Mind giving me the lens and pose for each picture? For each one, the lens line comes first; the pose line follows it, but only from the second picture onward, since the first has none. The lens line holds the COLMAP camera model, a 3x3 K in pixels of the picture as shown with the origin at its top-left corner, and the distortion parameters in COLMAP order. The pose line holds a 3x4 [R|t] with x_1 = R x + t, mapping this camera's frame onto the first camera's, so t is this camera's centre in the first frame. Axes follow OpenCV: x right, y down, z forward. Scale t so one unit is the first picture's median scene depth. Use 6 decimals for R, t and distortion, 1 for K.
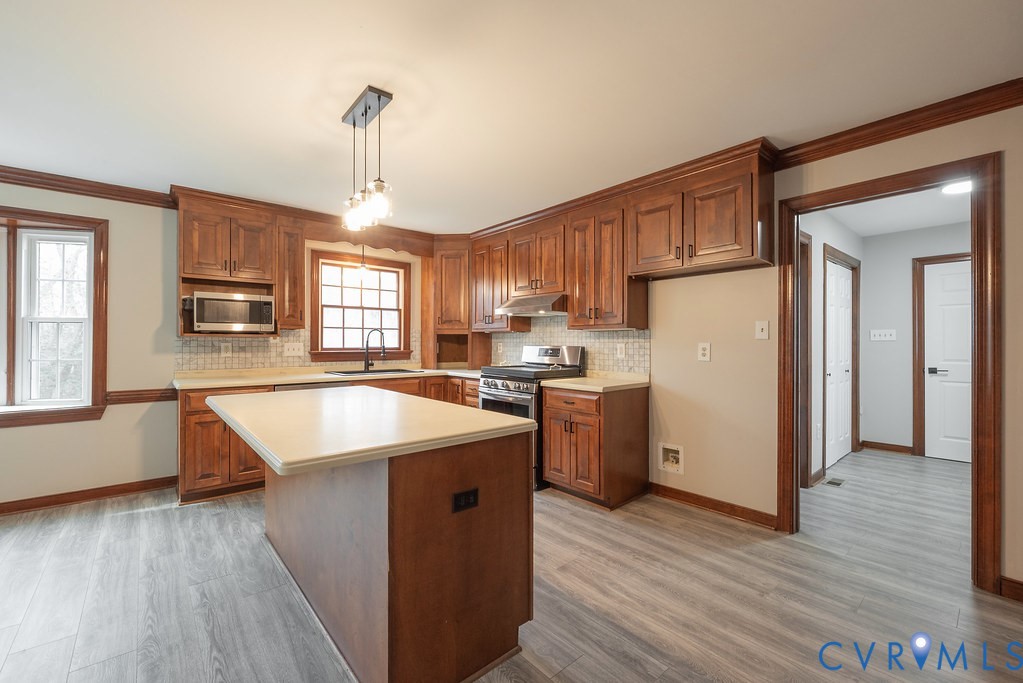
lens RADIAL K [[425.8, 0, 513.6], [0, 425.8, 339.2], [0, 0, 1]] dist [-0.001263, 0.001087]
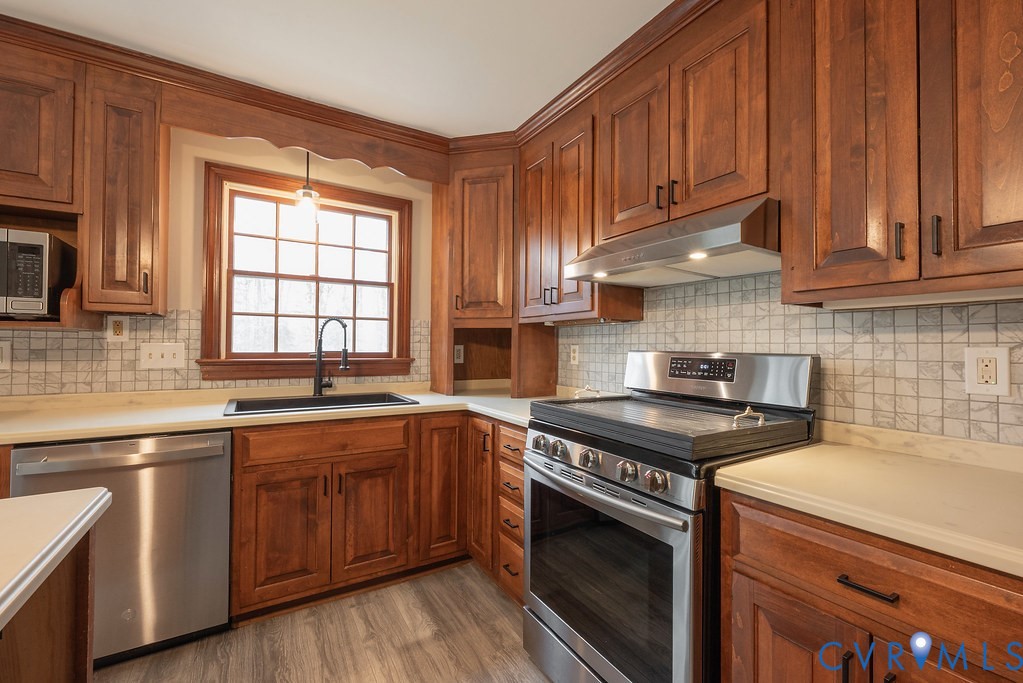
lens RADIAL K [[425.8, 0, 512.1], [0, 425.8, 340.4], [0, 0, 1]] dist [-0.001263, 0.001087]
pose [[0.985507, 0.002527, -0.169614, -0.022980], [-0.003770, 0.999968, -0.007006, 0.007981], [0.169591, 0.007544, 0.985486, 0.584321]]
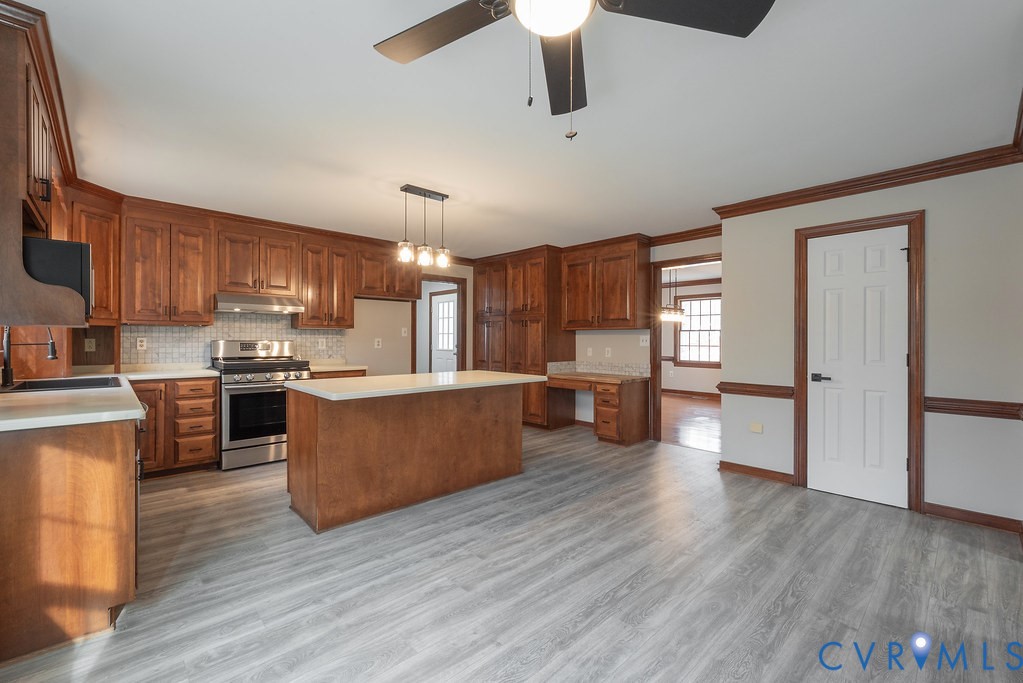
lens RADIAL K [[425.8, 0, 511.6], [0, 425.8, 340.7], [0, 0, 1]] dist [-0.001263, 0.001087]
pose [[-0.037662, -0.005525, 0.999275, -1.049565], [-0.012372, 0.999911, 0.005062, 0.001903], [-0.999214, -0.012172, -0.037727, 0.389818]]
